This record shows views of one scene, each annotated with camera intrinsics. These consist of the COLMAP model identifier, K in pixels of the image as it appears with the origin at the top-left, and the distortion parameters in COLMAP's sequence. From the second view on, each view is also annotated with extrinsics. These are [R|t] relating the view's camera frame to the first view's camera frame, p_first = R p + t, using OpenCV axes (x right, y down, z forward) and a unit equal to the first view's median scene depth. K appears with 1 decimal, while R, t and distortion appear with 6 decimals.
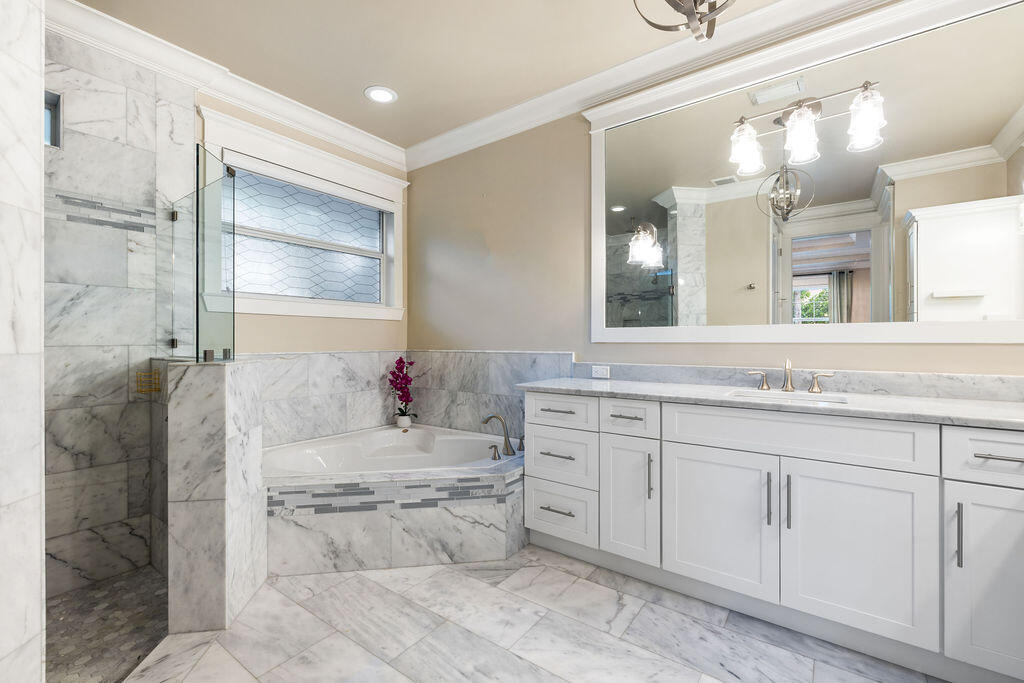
lens RADIAL K [[438.3, 0, 516.9], [0, 438.3, 340.2], [0, 0, 1]] dist [0.001266, 0.000293]
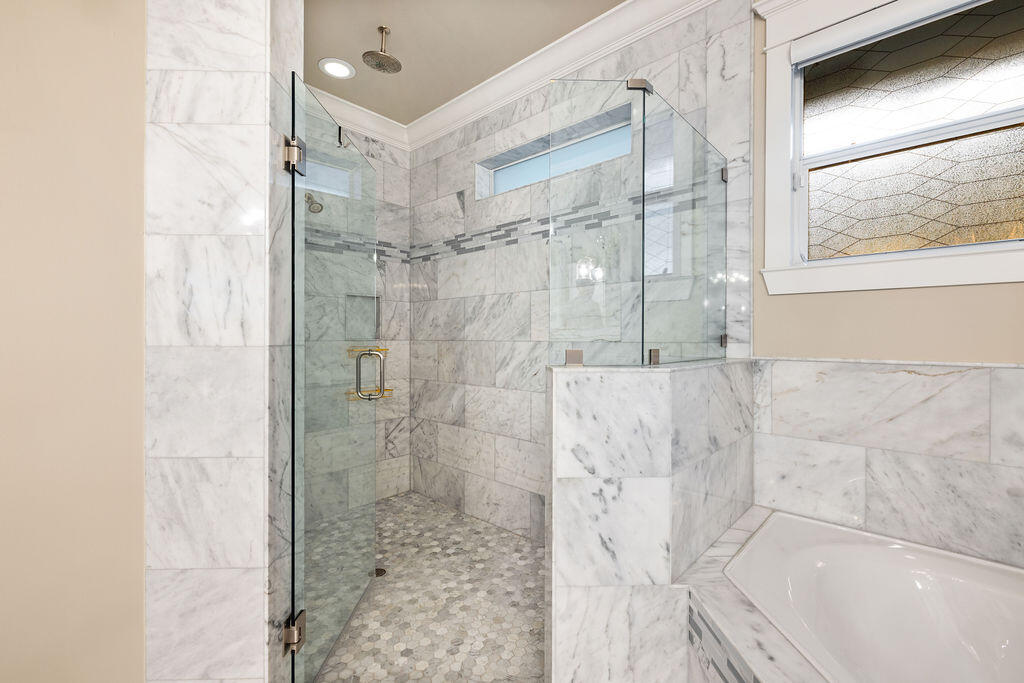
lens RADIAL K [[438.3, 0, 496.7], [0, 438.3, 337.8], [0, 0, 1]] dist [0.001266, 0.000293]
pose [[-0.118031, 0.002284, -0.993007, 0.033652], [-0.001112, 0.999996, 0.002432, 0.000591], [0.993009, 0.001392, -0.118028, 0.742595]]
